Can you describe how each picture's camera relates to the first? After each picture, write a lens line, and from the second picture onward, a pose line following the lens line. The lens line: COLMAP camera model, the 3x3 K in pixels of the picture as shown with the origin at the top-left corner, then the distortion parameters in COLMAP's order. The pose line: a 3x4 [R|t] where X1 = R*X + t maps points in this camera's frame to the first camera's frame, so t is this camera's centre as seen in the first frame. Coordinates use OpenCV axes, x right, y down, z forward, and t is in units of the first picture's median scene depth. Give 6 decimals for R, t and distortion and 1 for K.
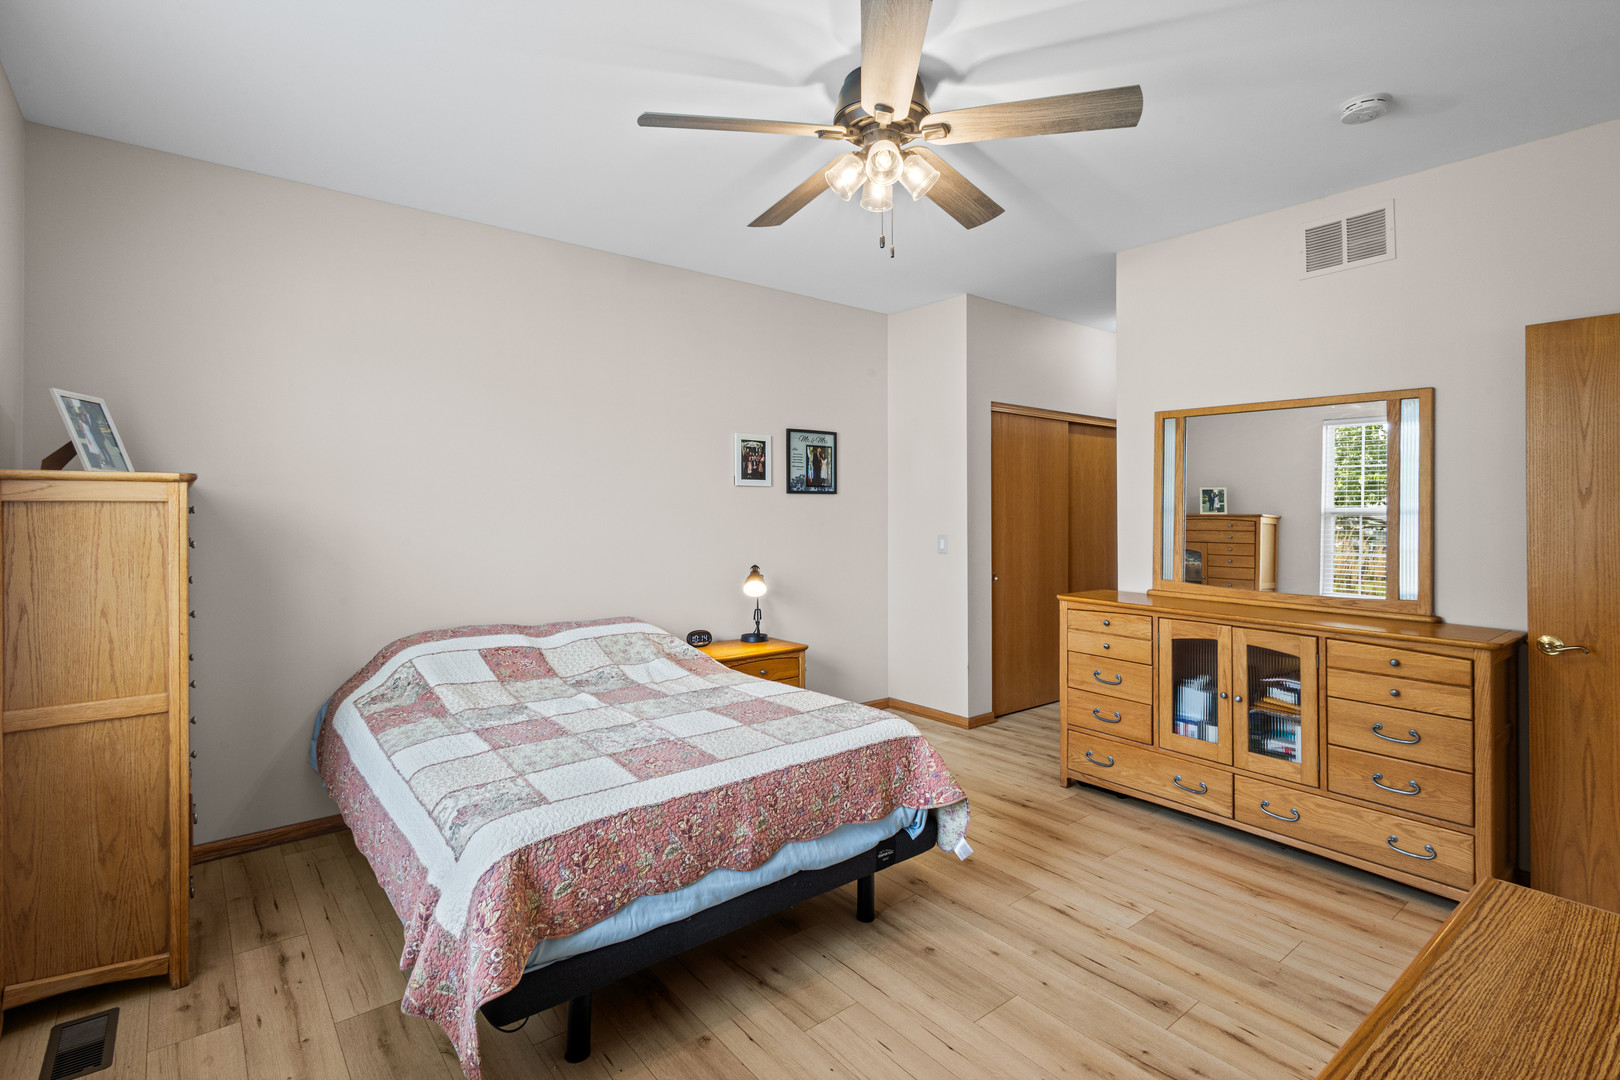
lens RADIAL K [[777.0, 0, 804.7], [0, 777.0, 510.3], [0, 0, 1]] dist [0.008601, 0.000144]
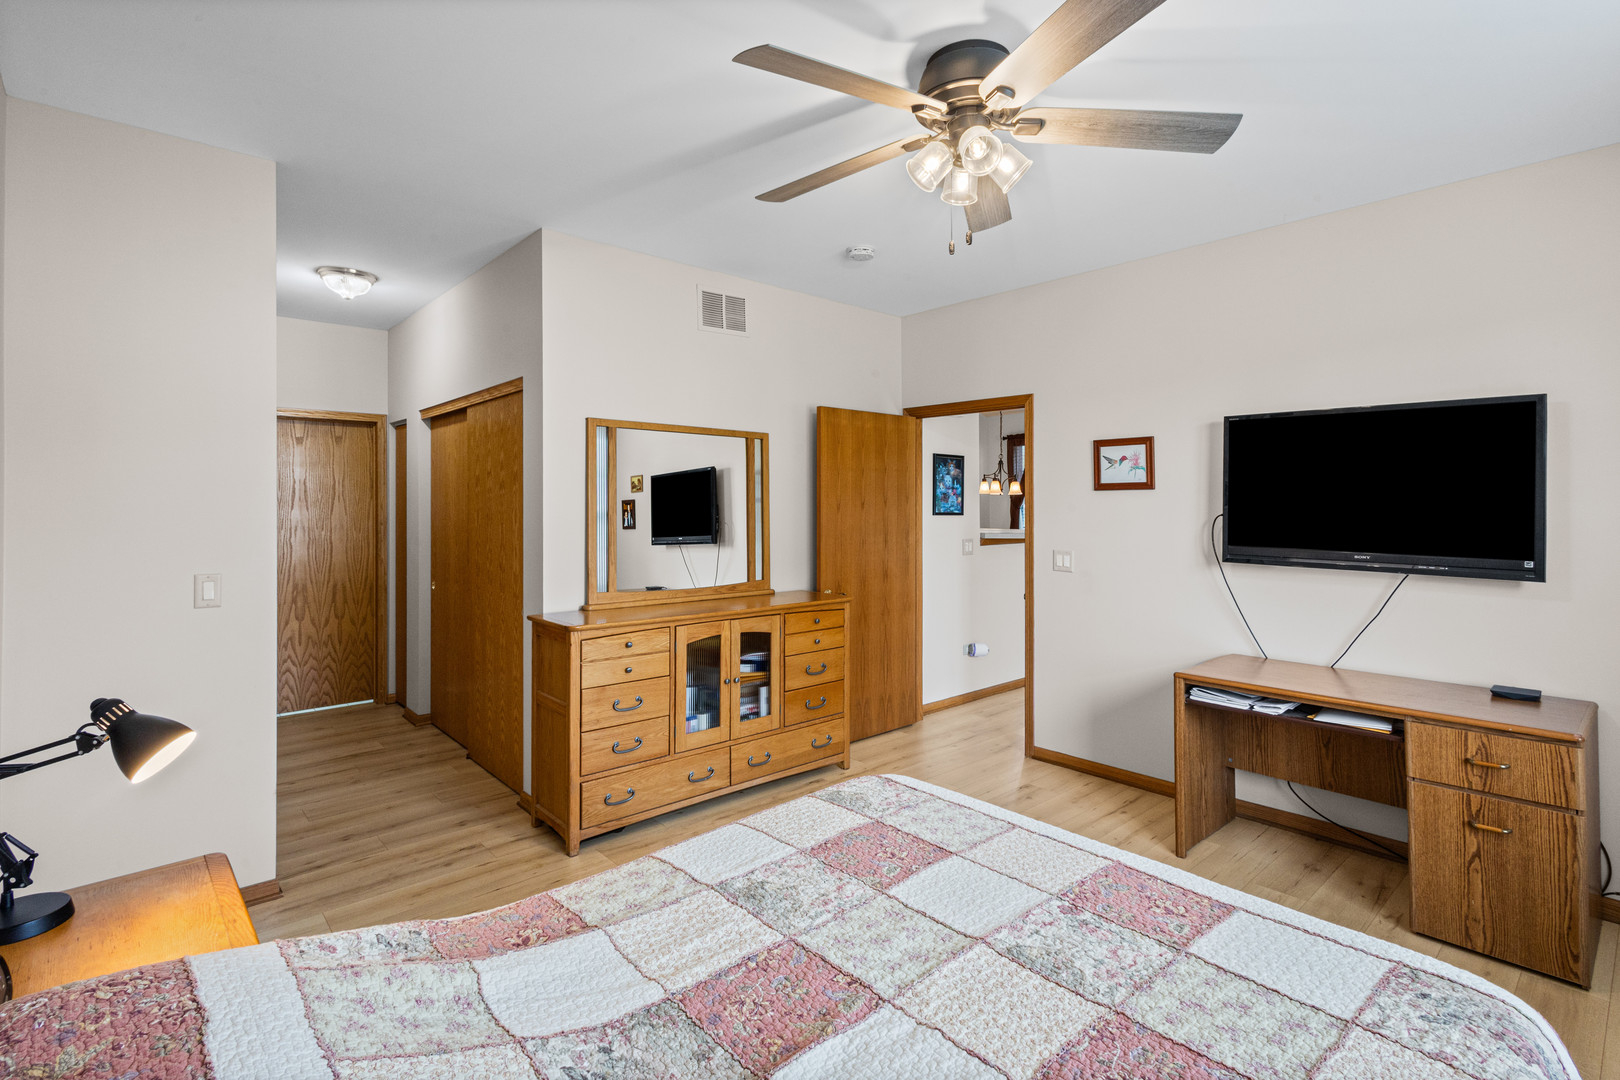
lens RADIAL K [[764.7, 0, 810.3], [0, 764.7, 502.2], [0, 0, 1]] dist [0.009382, -0.001334]
pose [[-0.054731, 0.001236, 0.998500, -0.552119], [0.004533, 0.999989, -0.000990, -0.023408], [-0.998491, 0.004472, -0.054736, 0.869179]]
